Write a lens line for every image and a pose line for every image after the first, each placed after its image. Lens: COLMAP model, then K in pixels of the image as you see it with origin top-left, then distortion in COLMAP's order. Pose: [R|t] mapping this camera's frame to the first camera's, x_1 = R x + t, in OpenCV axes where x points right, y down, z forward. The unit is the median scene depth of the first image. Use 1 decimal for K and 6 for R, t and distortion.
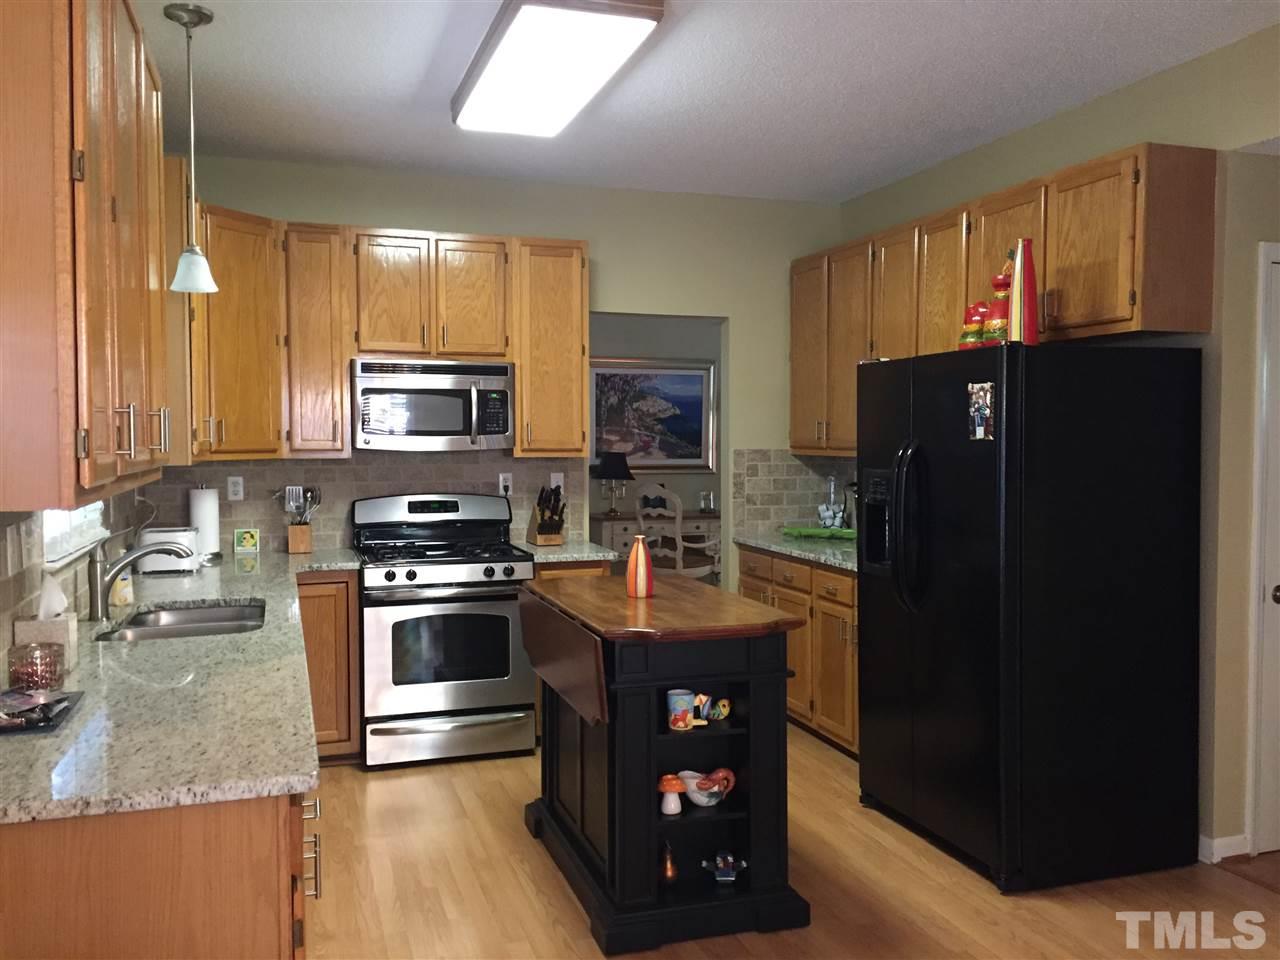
lens RADIAL K [[1101.8, 0, 640.0], [0, 1101.8, 480.0], [0, 0, 1]] dist [0.111697, -0.170615]
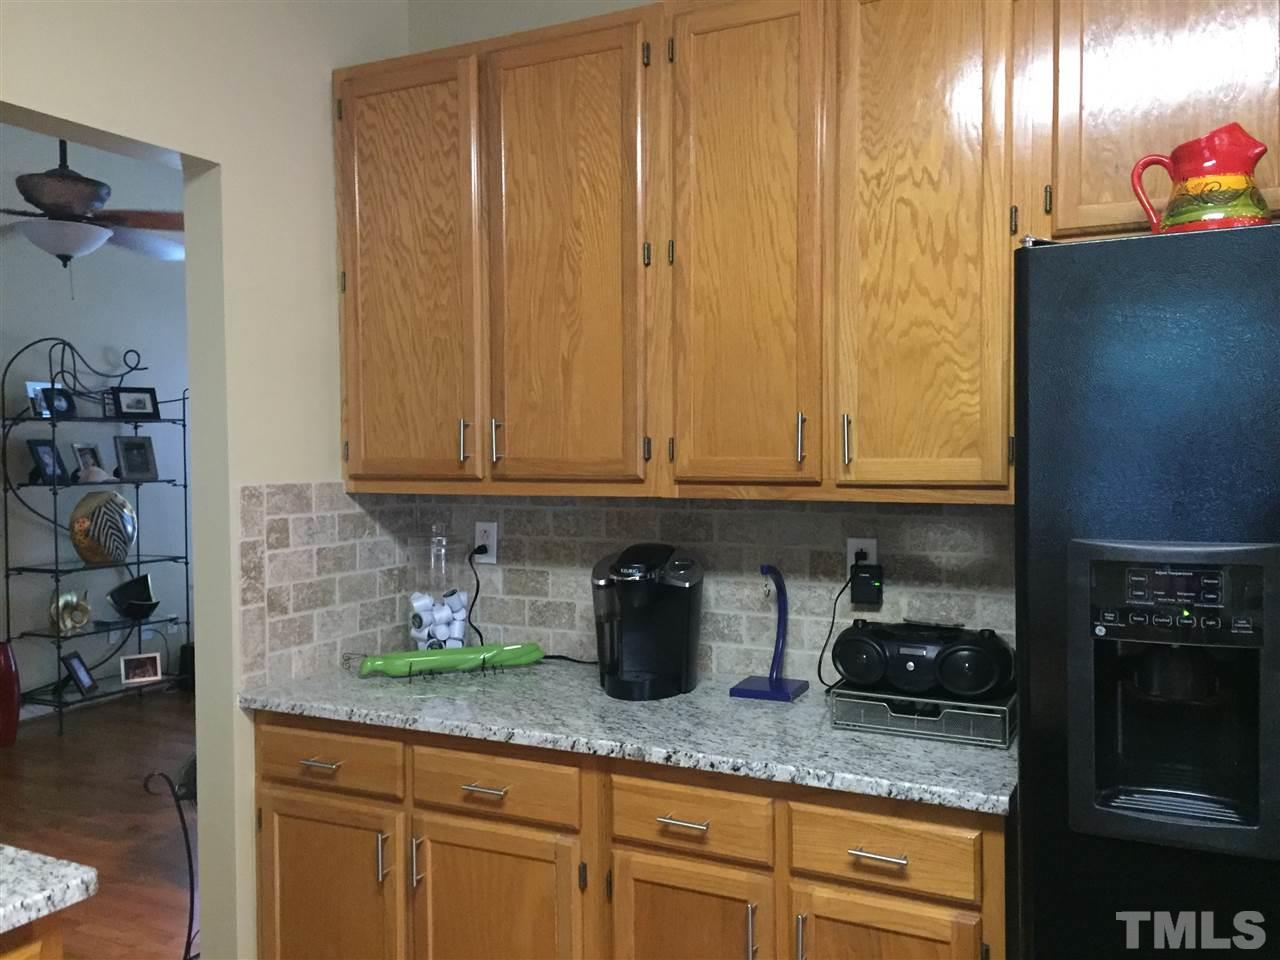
lens RADIAL K [[1101.8, 0, 640.0], [0, 1101.8, 480.0], [0, 0, 1]] dist [0.111697, -0.170615]
pose [[0.710277, -0.026958, 0.703406, -0.102529], [0.038083, 0.999275, -0.000158, -0.024055], [-0.702892, 0.026900, 0.710788, 0.591057]]
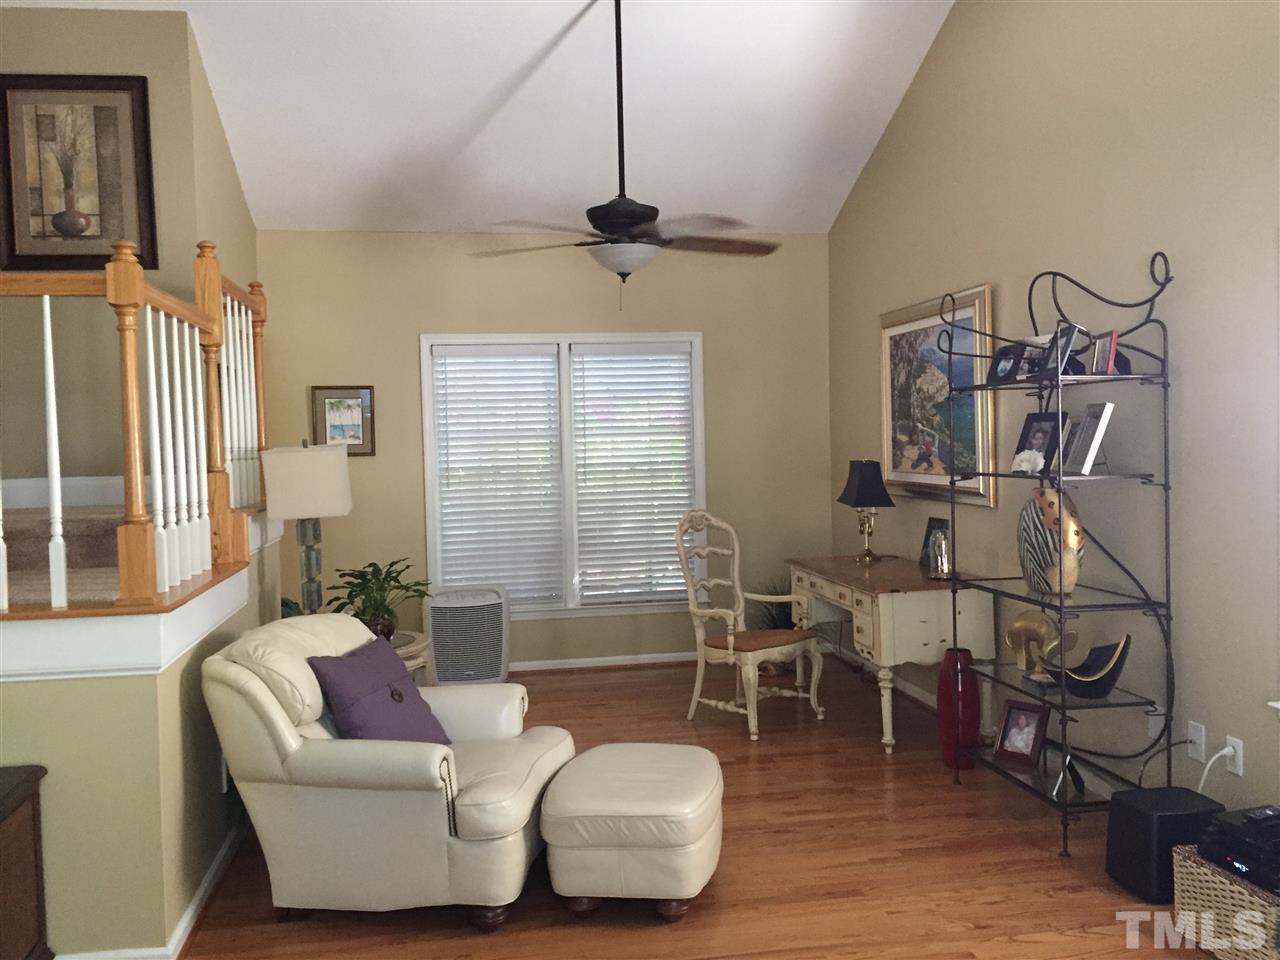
lens RADIAL K [[1101.8, 0, 640.0], [0, 1101.8, 480.0], [0, 0, 1]] dist [0.111697, -0.170615]
pose [[-0.139495, 0.042580, -0.989307, 0.972948], [-0.013844, 0.998894, 0.044945, -0.064529], [0.990126, 0.019965, -0.138752, 1.492729]]
